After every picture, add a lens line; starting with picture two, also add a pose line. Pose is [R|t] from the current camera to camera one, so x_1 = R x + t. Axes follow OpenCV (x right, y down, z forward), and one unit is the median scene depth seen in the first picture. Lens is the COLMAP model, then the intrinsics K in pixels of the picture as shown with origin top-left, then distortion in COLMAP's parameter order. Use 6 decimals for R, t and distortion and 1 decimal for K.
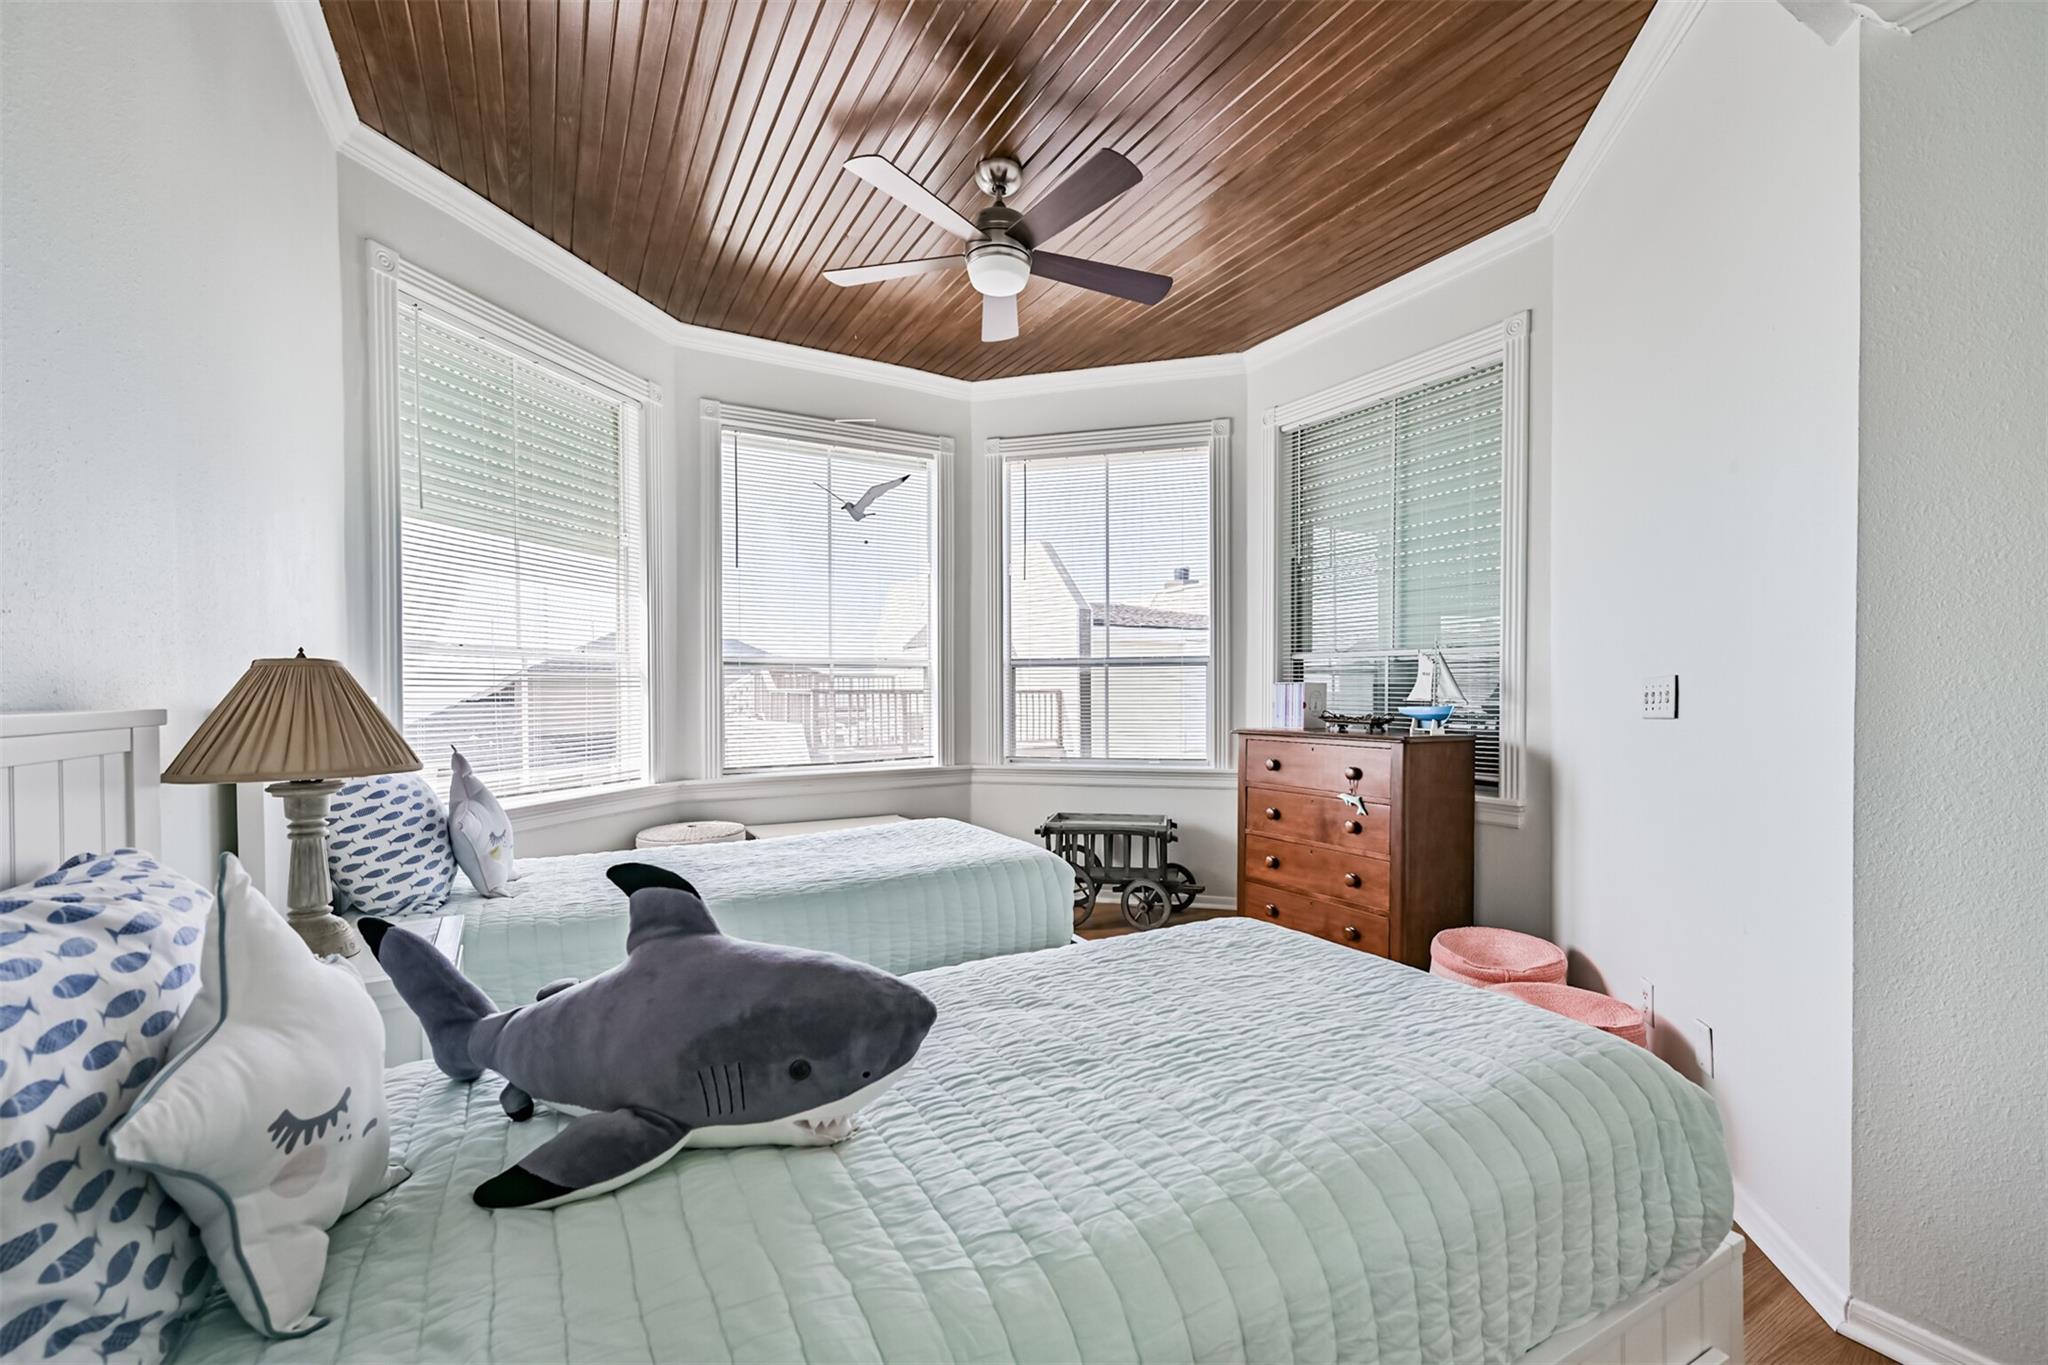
lens RADIAL K [[857.6, 0, 1026.0], [0, 857.6, 708.3], [0, 0, 1]] dist [0.013238, 0.000237]
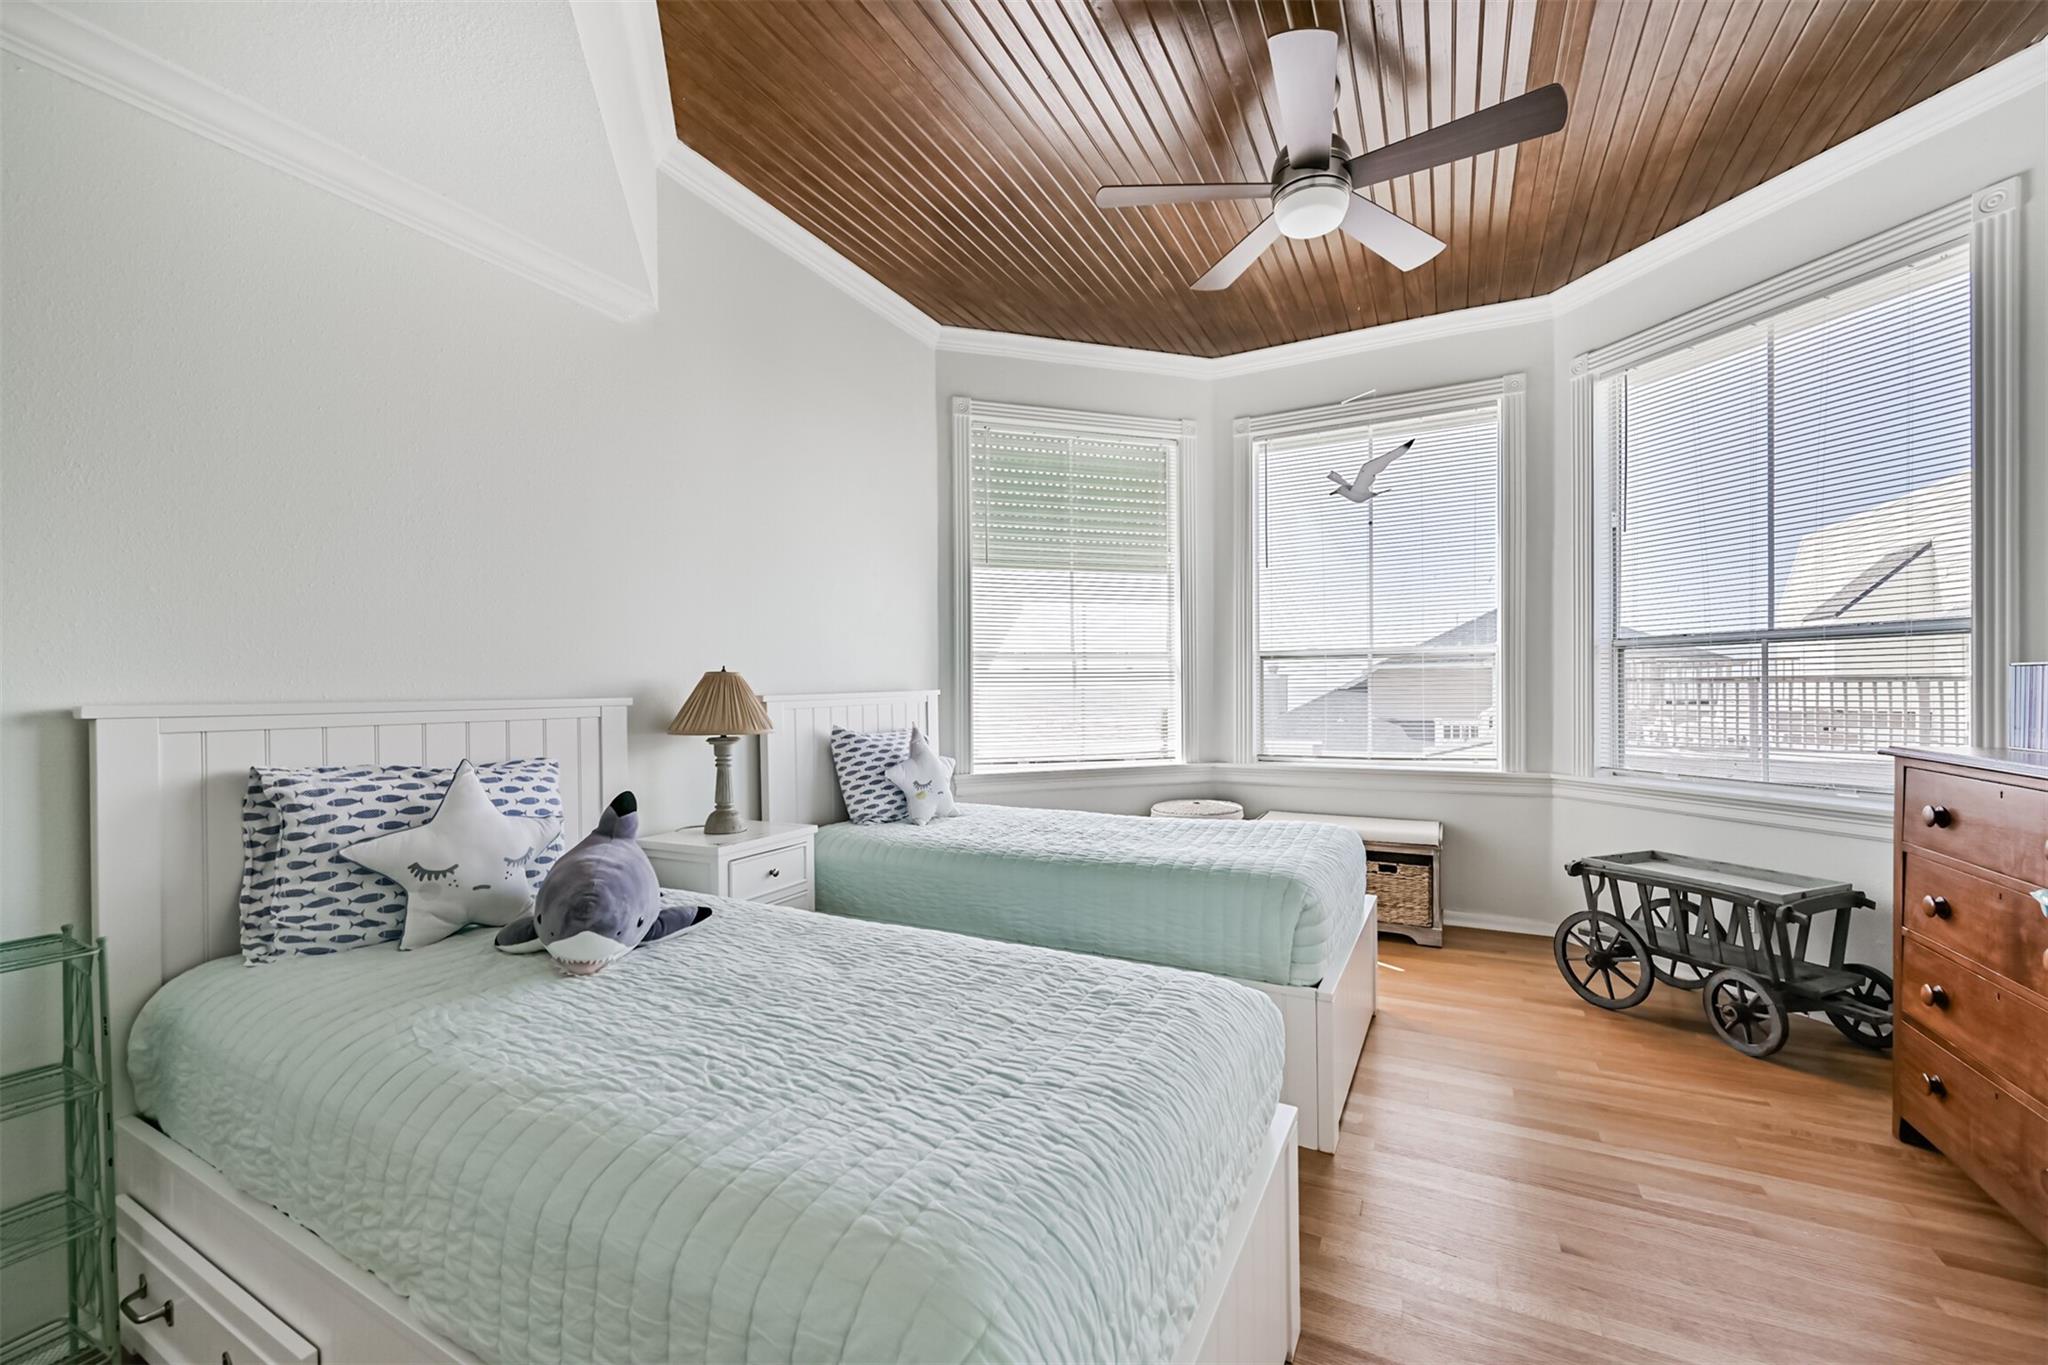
lens RADIAL K [[810.2, 0, 1030.9], [0, 810.2, 696.2], [0, 0, 1]] dist [-0.001479, 0.002989]
pose [[0.541366, 0.009001, -0.840739, 0.394649], [-0.008511, 0.999950, 0.005225, -0.007454], [0.840744, 0.004326, 0.541416, 0.236856]]
